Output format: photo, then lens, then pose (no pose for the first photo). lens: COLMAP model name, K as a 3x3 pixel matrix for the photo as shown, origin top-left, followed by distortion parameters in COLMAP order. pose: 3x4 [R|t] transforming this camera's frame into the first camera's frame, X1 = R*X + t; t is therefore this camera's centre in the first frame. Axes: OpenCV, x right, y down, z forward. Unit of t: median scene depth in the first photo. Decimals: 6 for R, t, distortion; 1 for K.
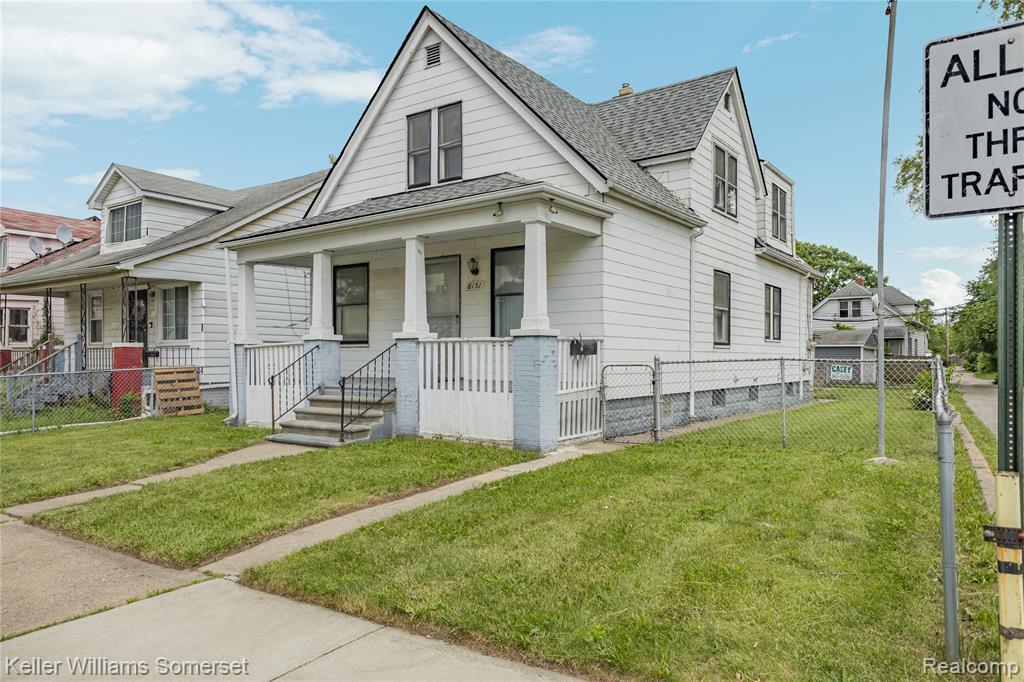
lens RADIAL K [[708.5, 0, 544.3], [0, 708.5, 362.0], [0, 0, 1]] dist [0.001568, -0.006448]
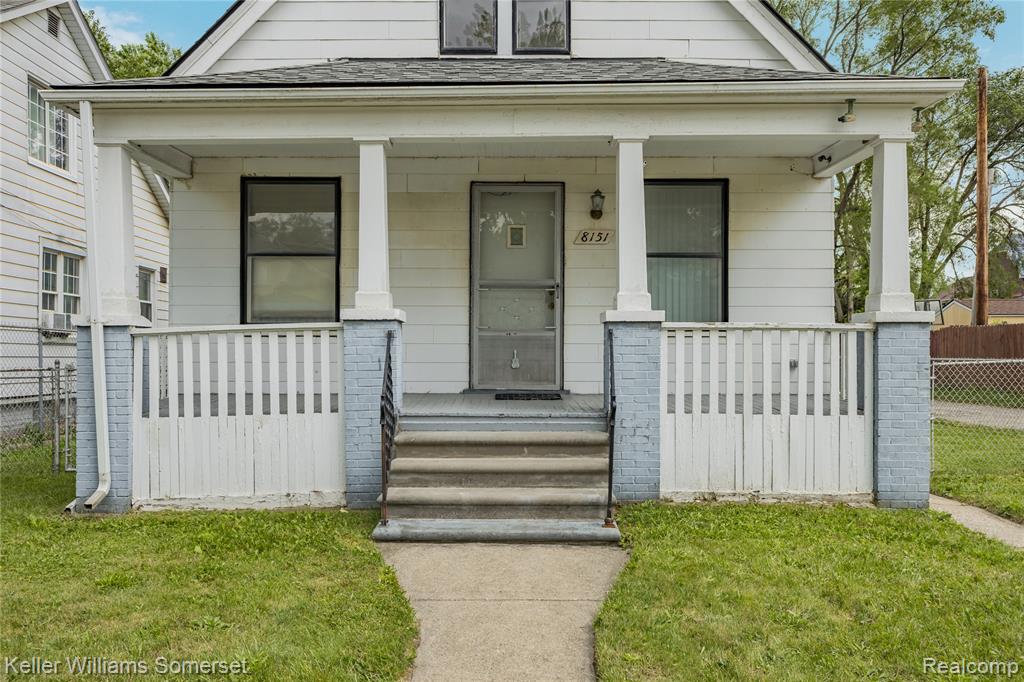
lens RADIAL K [[850.3, 0, 509.7], [0, 850.3, 349.9], [0, 0, 1]] dist [0.027286, -0.042377]
pose [[0.823575, 0.007551, 0.567157, -0.537196], [0.001638, 0.999876, -0.015691, -0.001129], [-0.567205, 0.013852, 0.823460, 0.428968]]
